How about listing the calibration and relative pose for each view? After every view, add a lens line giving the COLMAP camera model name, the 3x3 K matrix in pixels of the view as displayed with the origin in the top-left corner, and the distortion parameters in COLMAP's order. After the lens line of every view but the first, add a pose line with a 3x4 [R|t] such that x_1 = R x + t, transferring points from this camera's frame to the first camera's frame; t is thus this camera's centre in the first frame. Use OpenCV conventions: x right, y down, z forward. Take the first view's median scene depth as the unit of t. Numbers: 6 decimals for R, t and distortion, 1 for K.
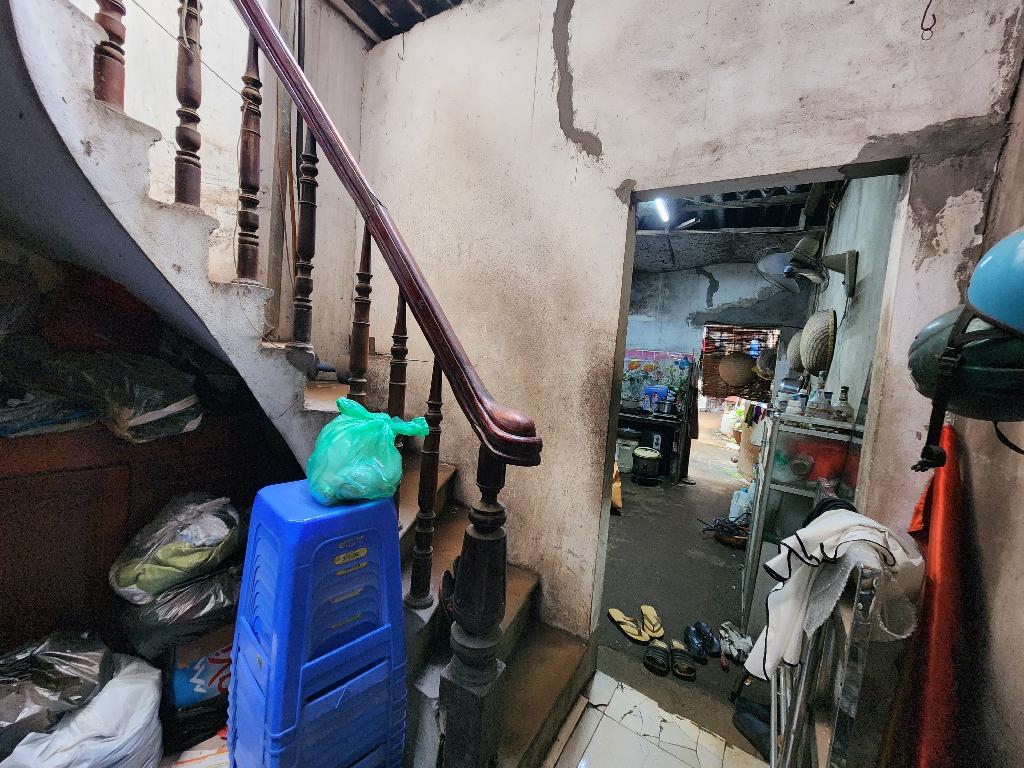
lens RADIAL K [[423.8, 0, 512.0], [0, 423.8, 384.0], [0, 0, 1]] dist [-0.001791, -0.000337]
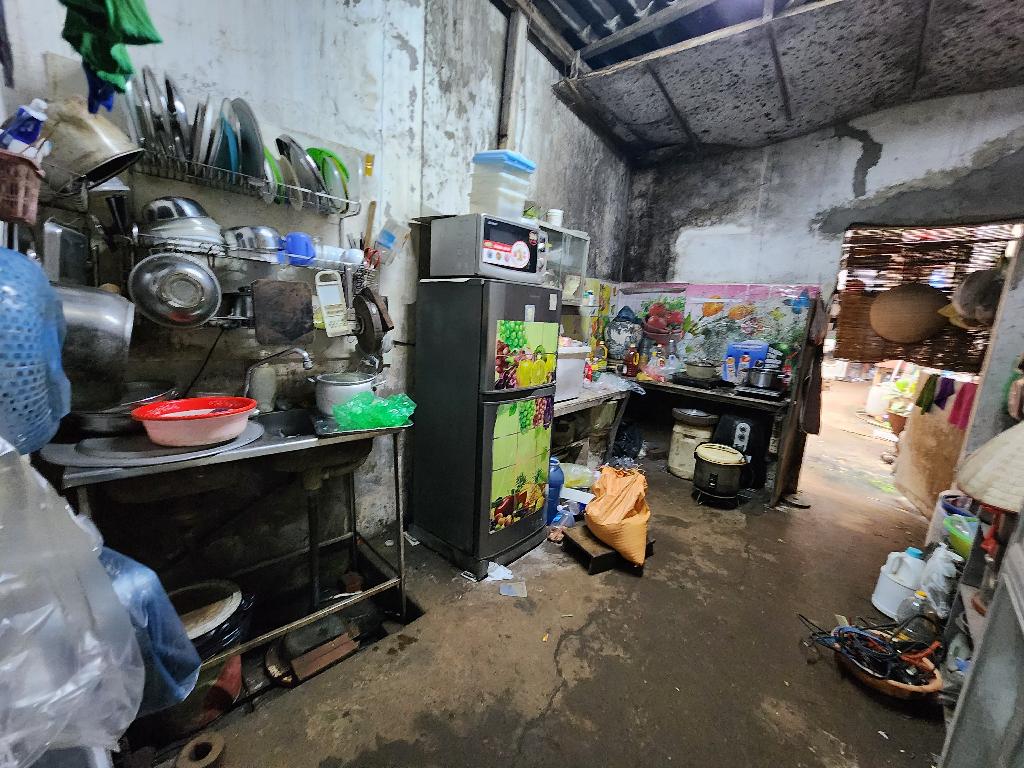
lens RADIAL K [[423.8, 0, 512.0], [0, 423.8, 384.0], [0, 0, 1]] dist [-0.001791, -0.000337]
pose [[0.971194, 0.019655, -0.237479, 0.162207], [0.001345, 0.996125, 0.087942, 0.011163], [0.238287, -0.085728, 0.967404, 0.336504]]
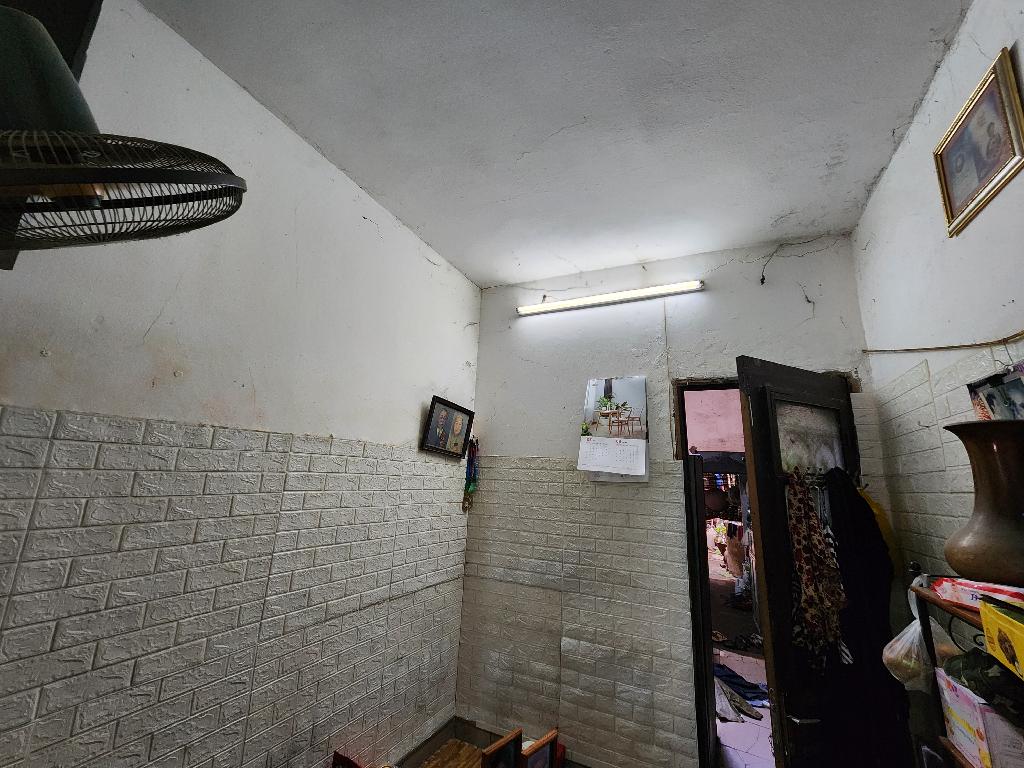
lens RADIAL K [[423.8, 0, 512.0], [0, 423.8, 384.0], [0, 0, 1]] dist [-0.001791, -0.000337]
pose [[0.994093, -0.020713, 0.106539, -0.324467], [0.050910, 0.955917, -0.289188, -0.026043], [-0.095853, 0.292904, 0.951325, -0.457794]]
